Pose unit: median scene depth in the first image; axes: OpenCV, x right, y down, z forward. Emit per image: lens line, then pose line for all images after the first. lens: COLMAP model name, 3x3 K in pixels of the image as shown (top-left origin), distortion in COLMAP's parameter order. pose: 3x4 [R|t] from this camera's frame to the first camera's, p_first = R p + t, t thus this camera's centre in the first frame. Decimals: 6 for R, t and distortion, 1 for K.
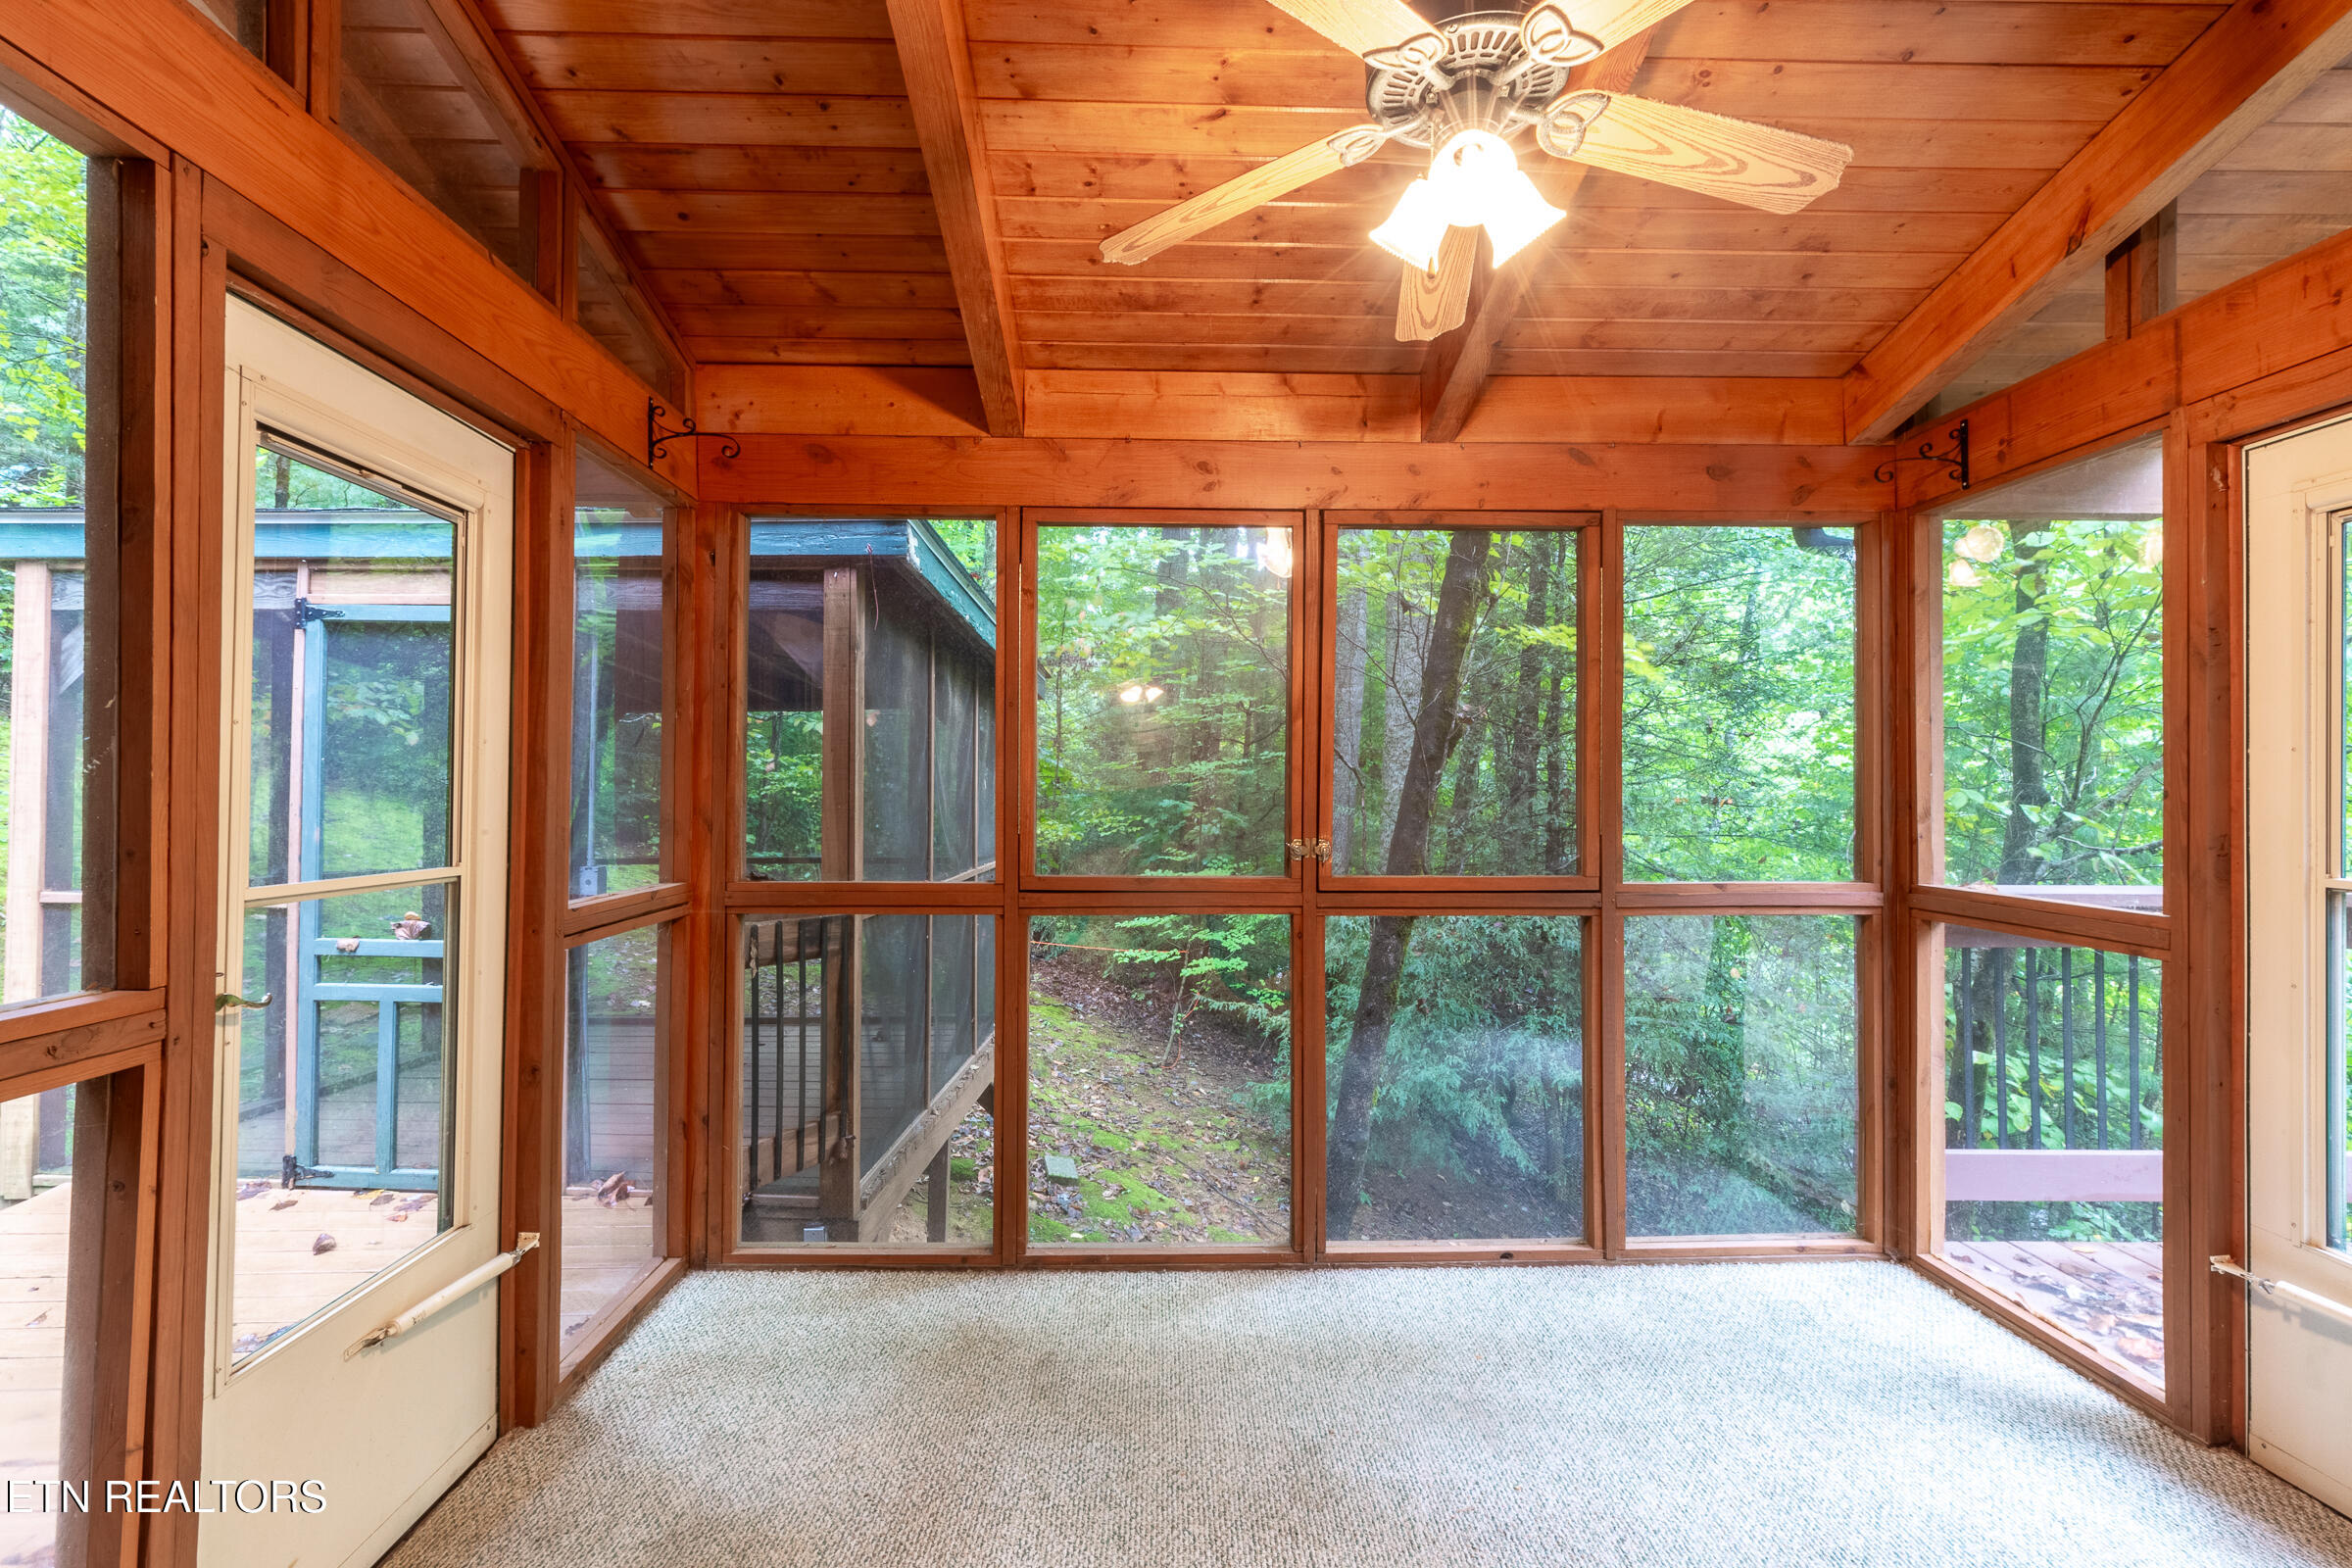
lens RADIAL K [[1066.8, 0, 1174.7], [0, 1066.8, 775.9], [0, 0, 1]] dist [0.006675, 0.000316]
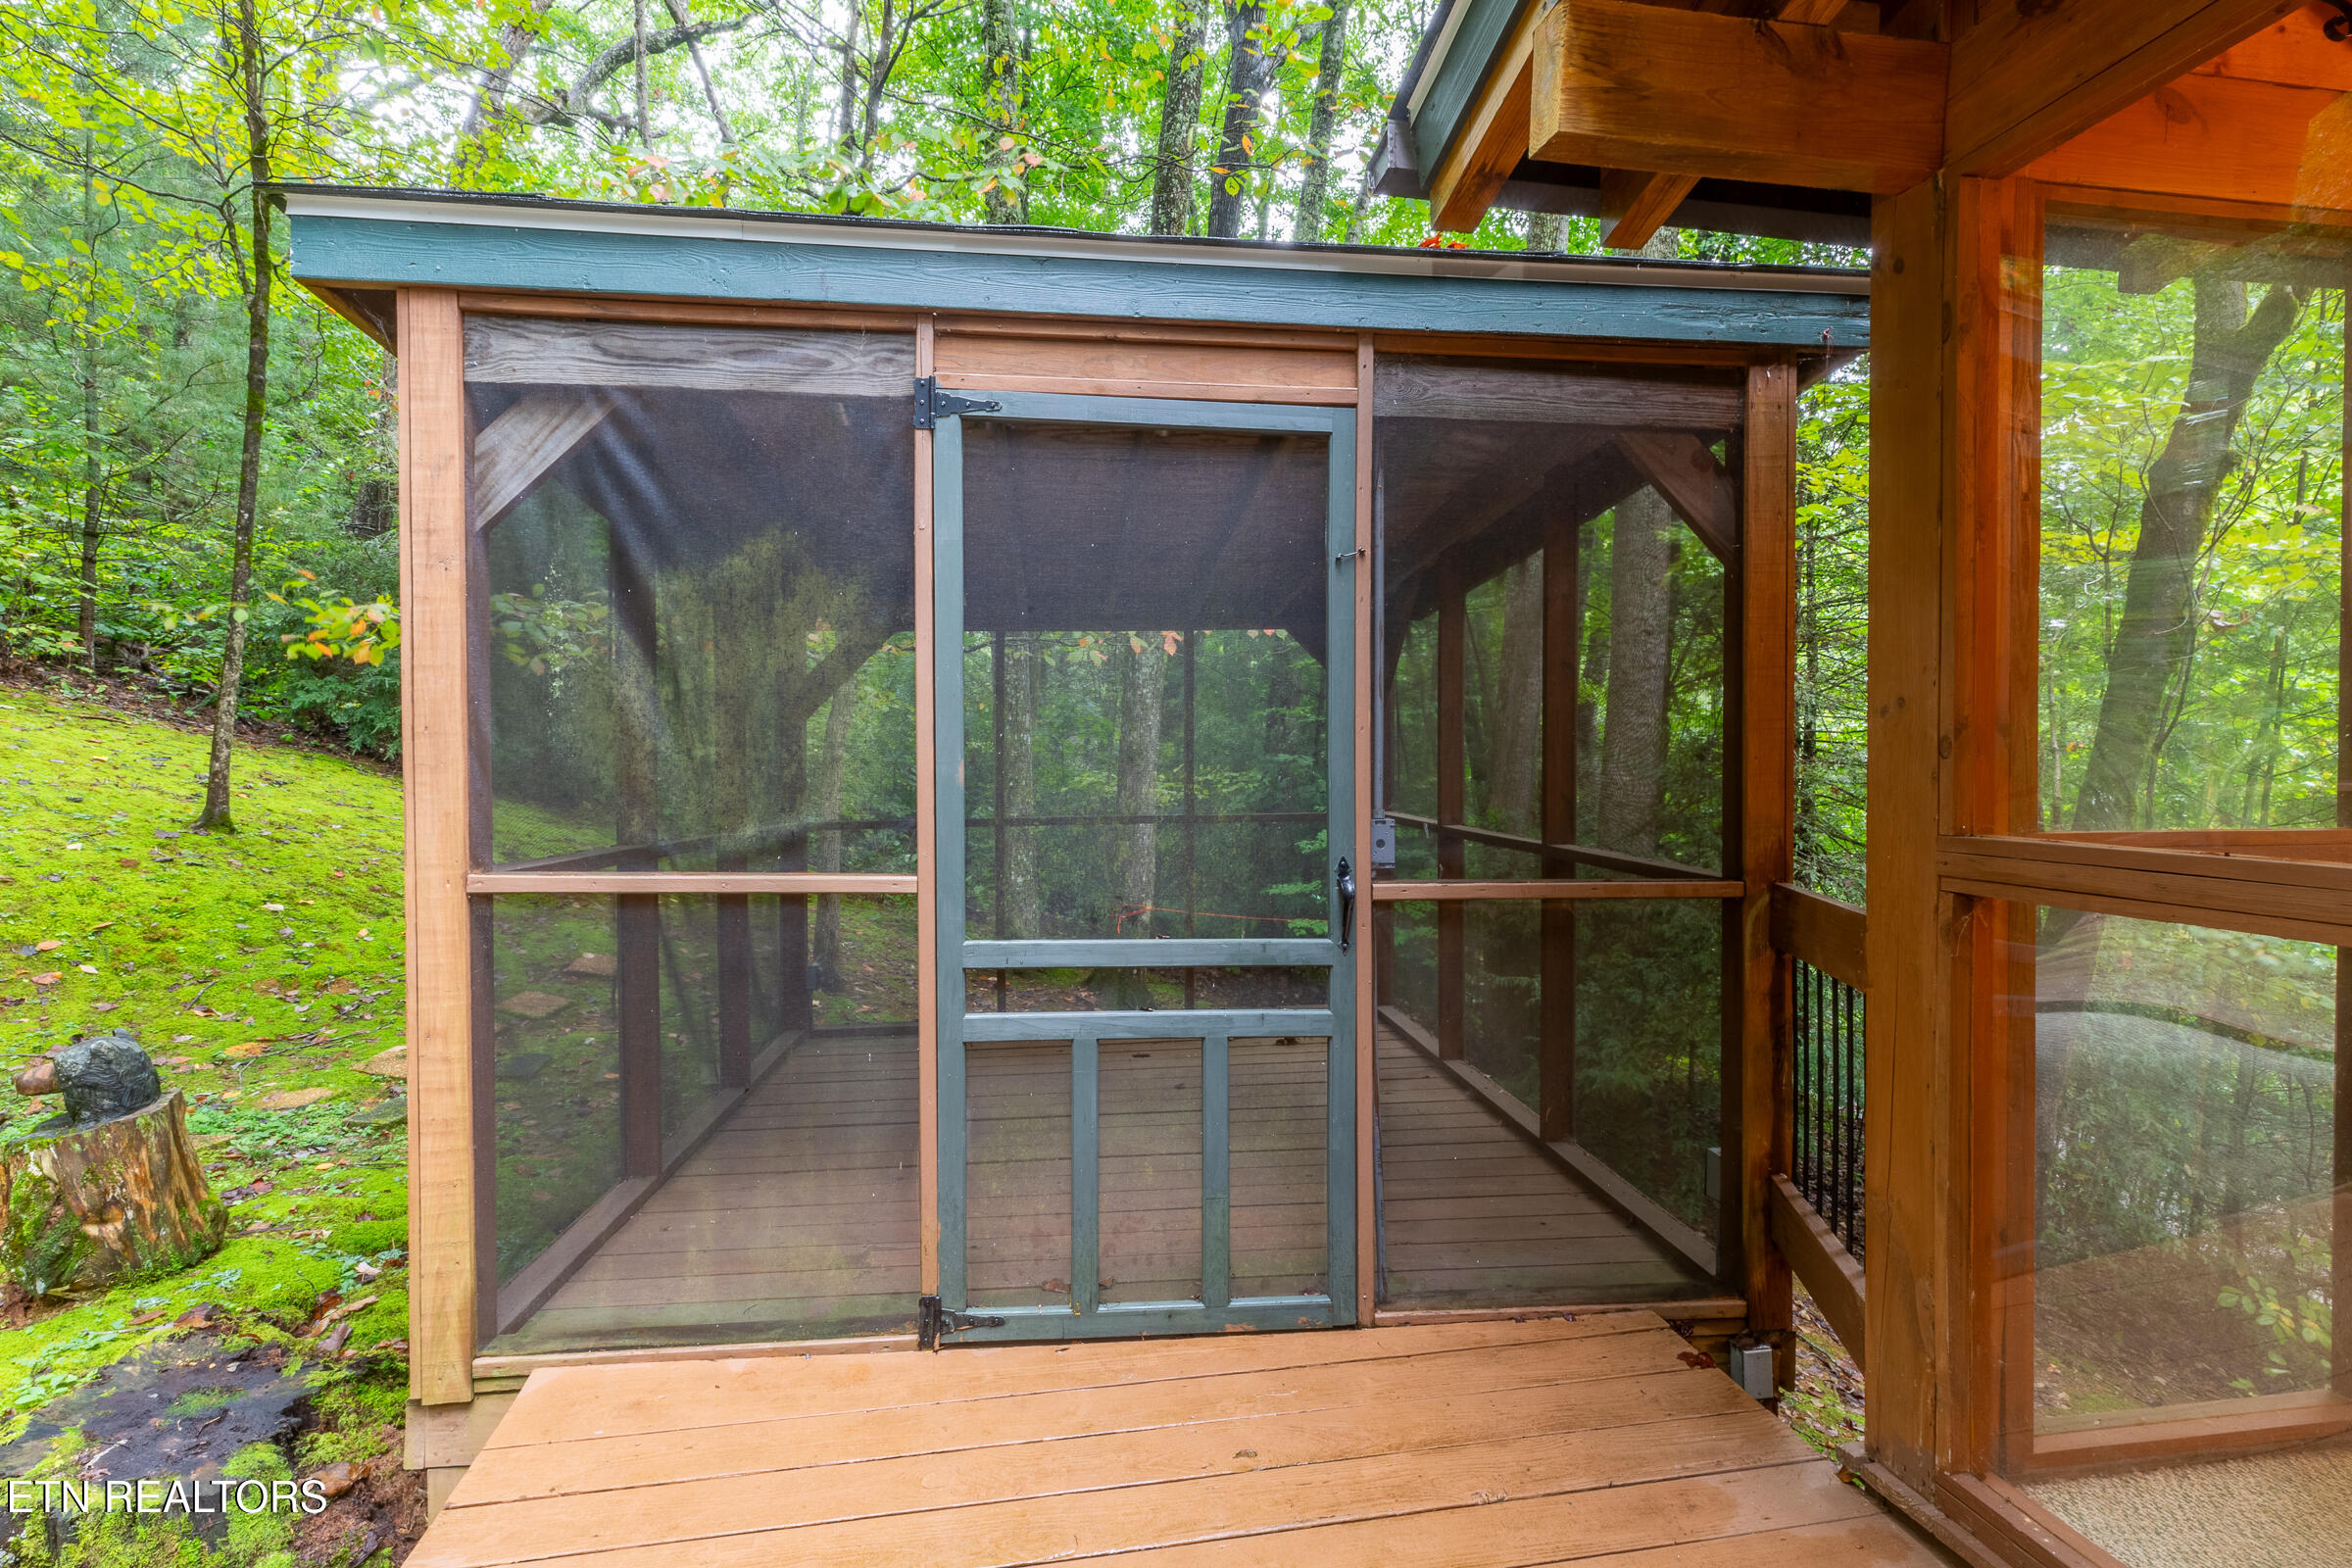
lens RADIAL K [[1066.8, 0, 1174.7], [0, 1066.8, 775.9], [0, 0, 1]] dist [0.006675, 0.000316]
pose [[0.989343, -0.005633, 0.145493, -0.770216], [0.001422, 0.999577, 0.029031, 0.040190], [-0.145595, -0.028515, 0.988933, 0.383765]]
